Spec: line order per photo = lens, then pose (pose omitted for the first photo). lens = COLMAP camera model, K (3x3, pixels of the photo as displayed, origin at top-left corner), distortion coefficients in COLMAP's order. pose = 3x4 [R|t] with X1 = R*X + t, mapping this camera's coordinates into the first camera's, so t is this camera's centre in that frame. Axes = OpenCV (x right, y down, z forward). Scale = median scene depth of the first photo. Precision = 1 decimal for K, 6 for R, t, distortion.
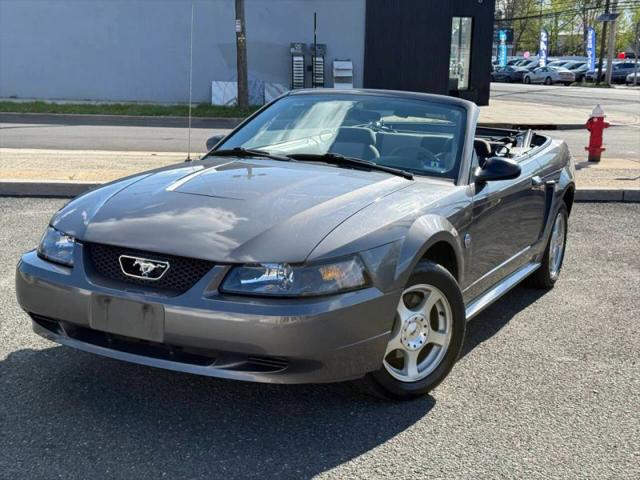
lens RADIAL K [[886.7, 0, 320.0], [0, 886.7, 240.0], [0, 0, 1]] dist [0.147659, -0.334318]
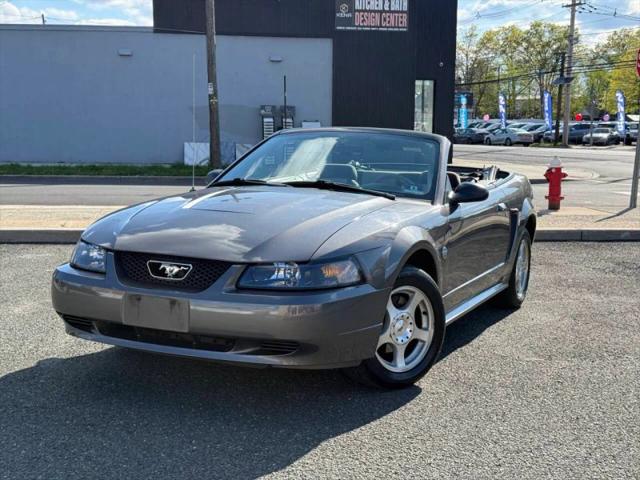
lens RADIAL K [[886.7, 0, 320.0], [0, 886.7, 240.0], [0, 0, 1]] dist [0.147659, -0.334318]
pose [[0.999159, -0.015461, 0.037974, -0.034540], [0.018141, 0.997292, -0.071277, 0.059277], [-0.036769, 0.071906, 0.996733, -0.123795]]
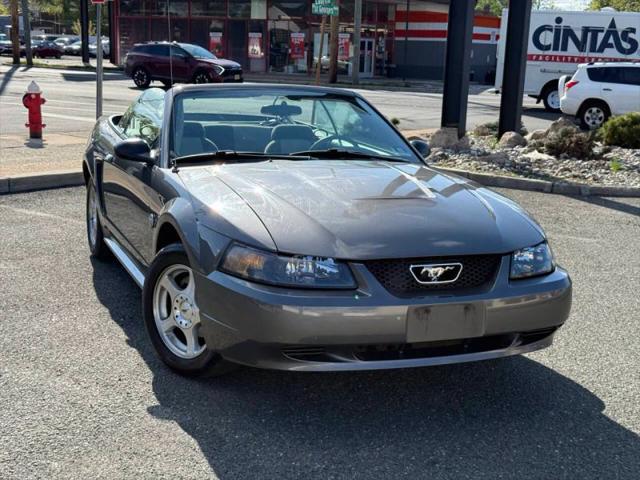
lens RADIAL K [[886.7, 0, 320.0], [0, 886.7, 240.0], [0, 0, 1]] dist [0.147659, -0.334318]
pose [[0.655366, -0.150723, 0.740120, -0.794805], [0.123040, 0.988103, 0.092273, -0.090111], [-0.745222, 0.030592, 0.666114, 0.314006]]
